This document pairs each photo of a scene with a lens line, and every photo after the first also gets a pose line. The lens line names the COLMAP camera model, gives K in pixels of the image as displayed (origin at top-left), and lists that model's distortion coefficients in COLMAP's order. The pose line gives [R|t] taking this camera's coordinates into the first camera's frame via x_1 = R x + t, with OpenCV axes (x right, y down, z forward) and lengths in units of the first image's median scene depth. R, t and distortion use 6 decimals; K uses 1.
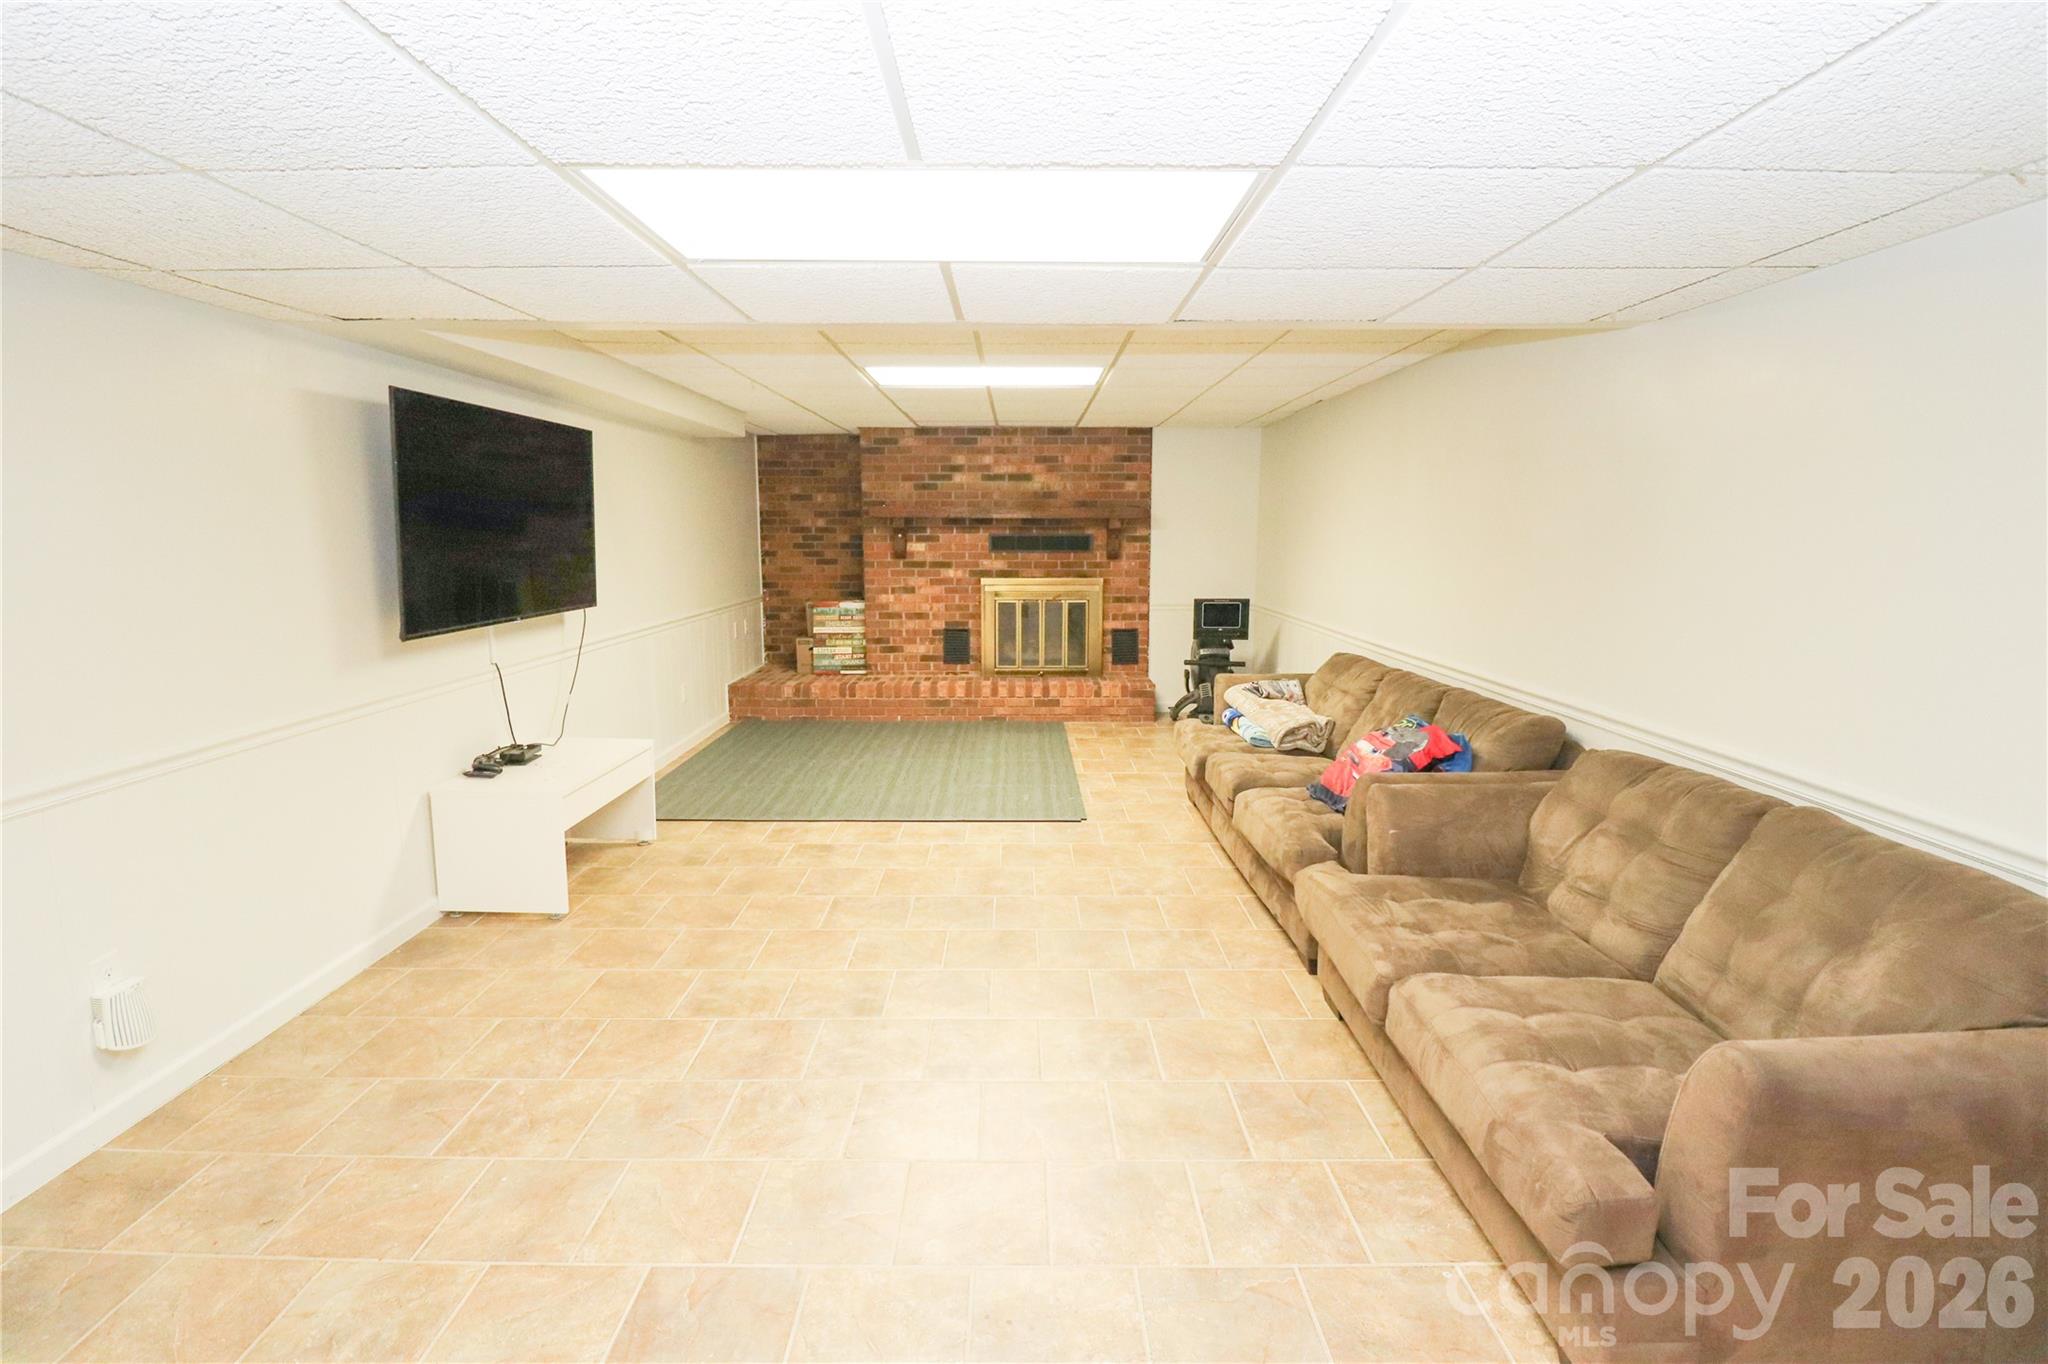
lens RADIAL K [[964.5, 0, 1004.2], [0, 964.5, 677.2], [0, 0, 1]] dist [-0.012815, -0.002490]
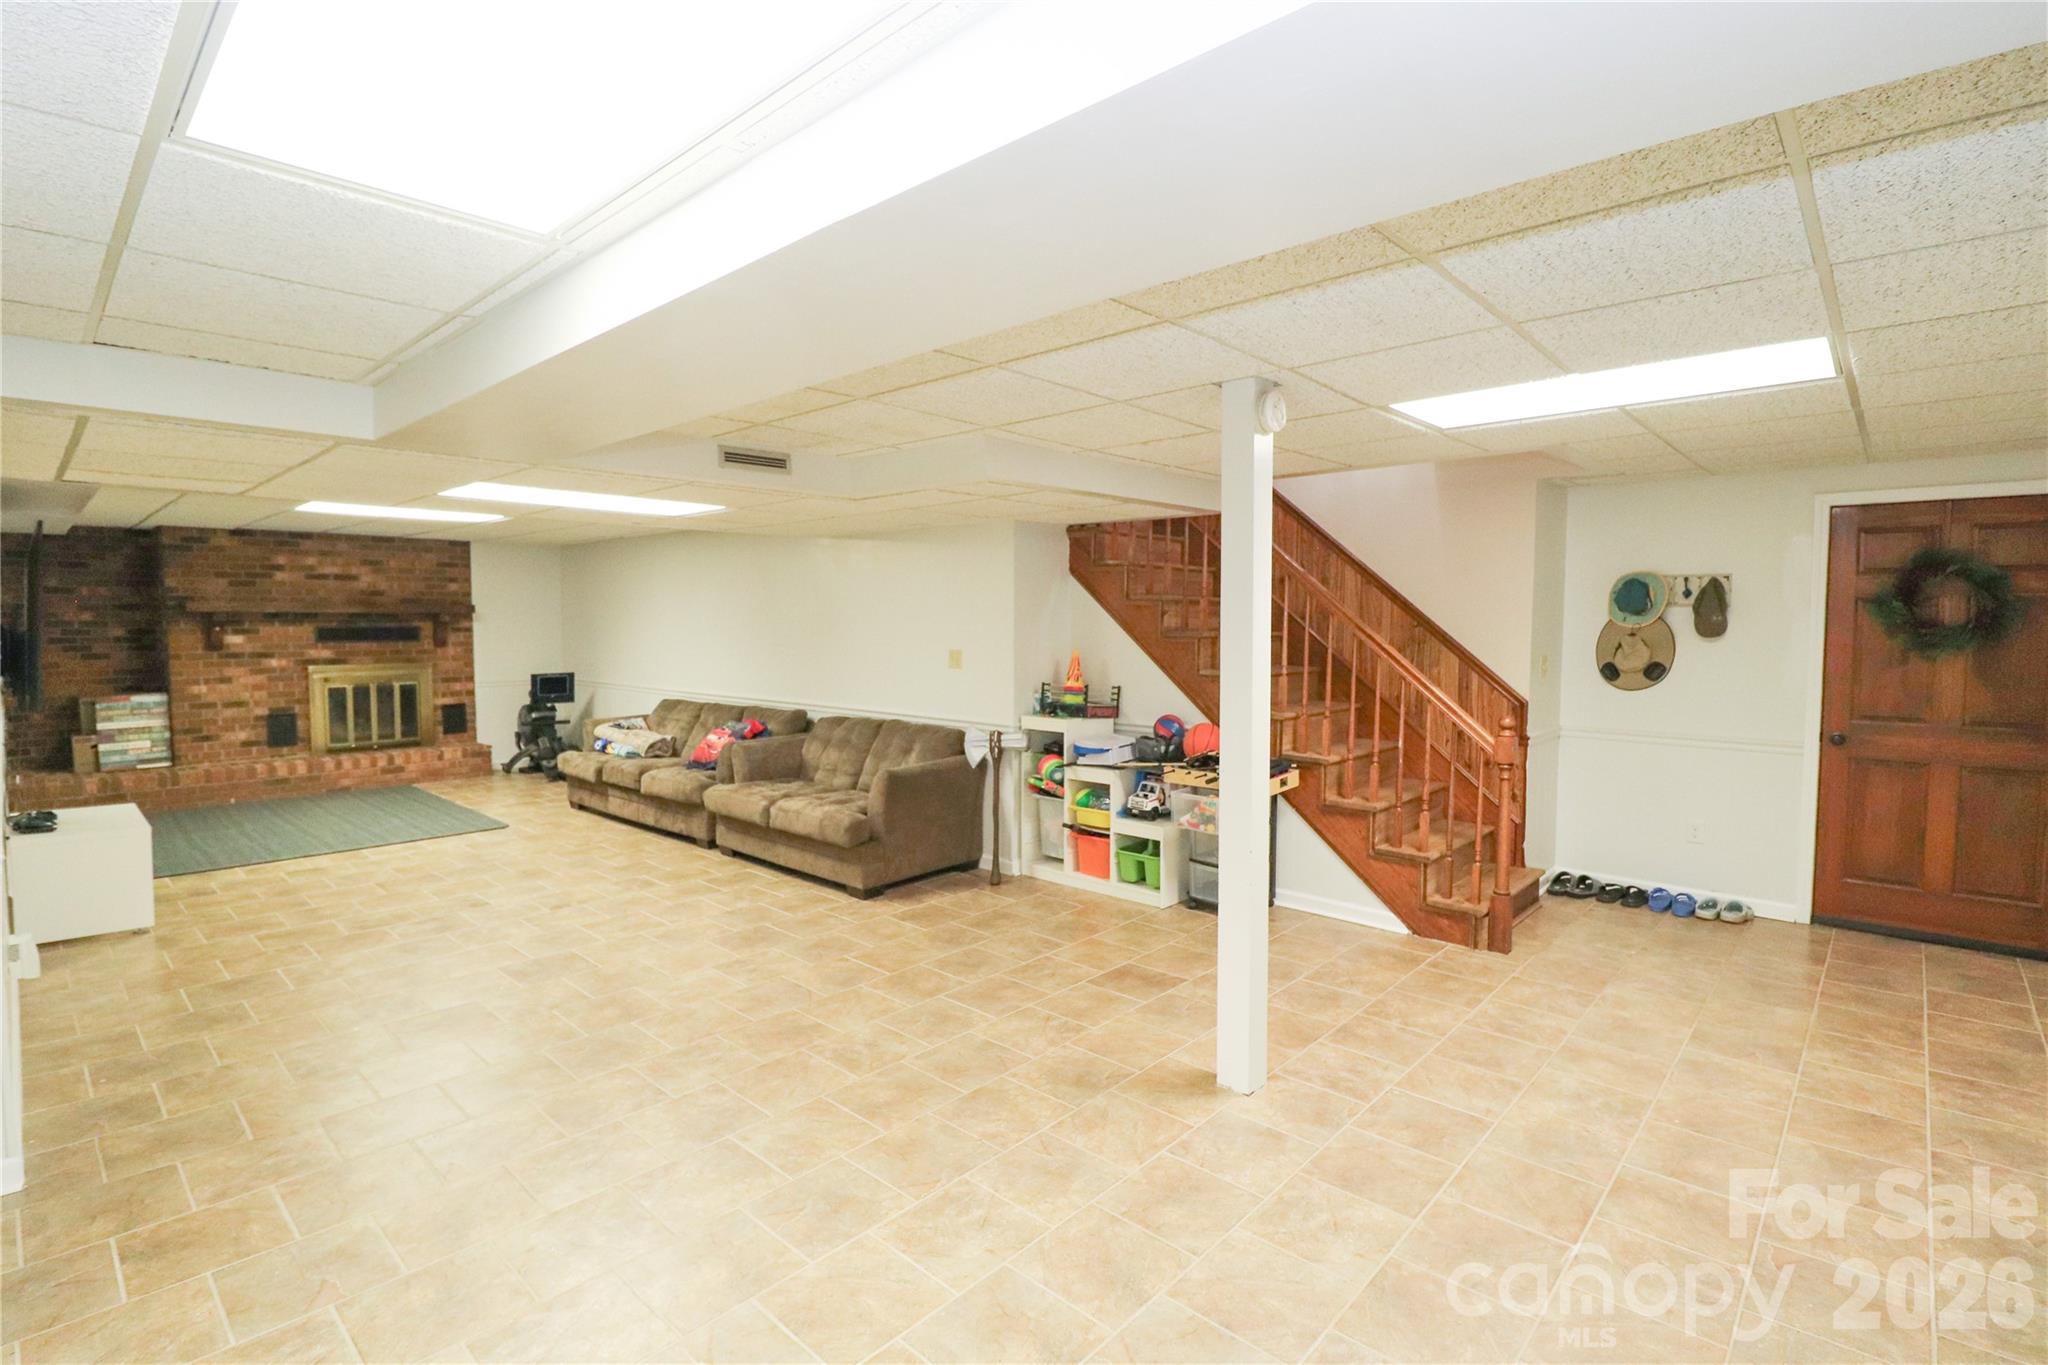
lens RADIAL K [[964.5, 0, 1024.1], [0, 964.5, 684.2], [0, 0, 1]] dist [-0.012815, -0.002490]
pose [[0.679737, -0.050449, 0.731719, -0.273550], [0.110926, 0.993227, -0.034566, 0.047215], [-0.725019, 0.104663, 0.680730, -0.344067]]
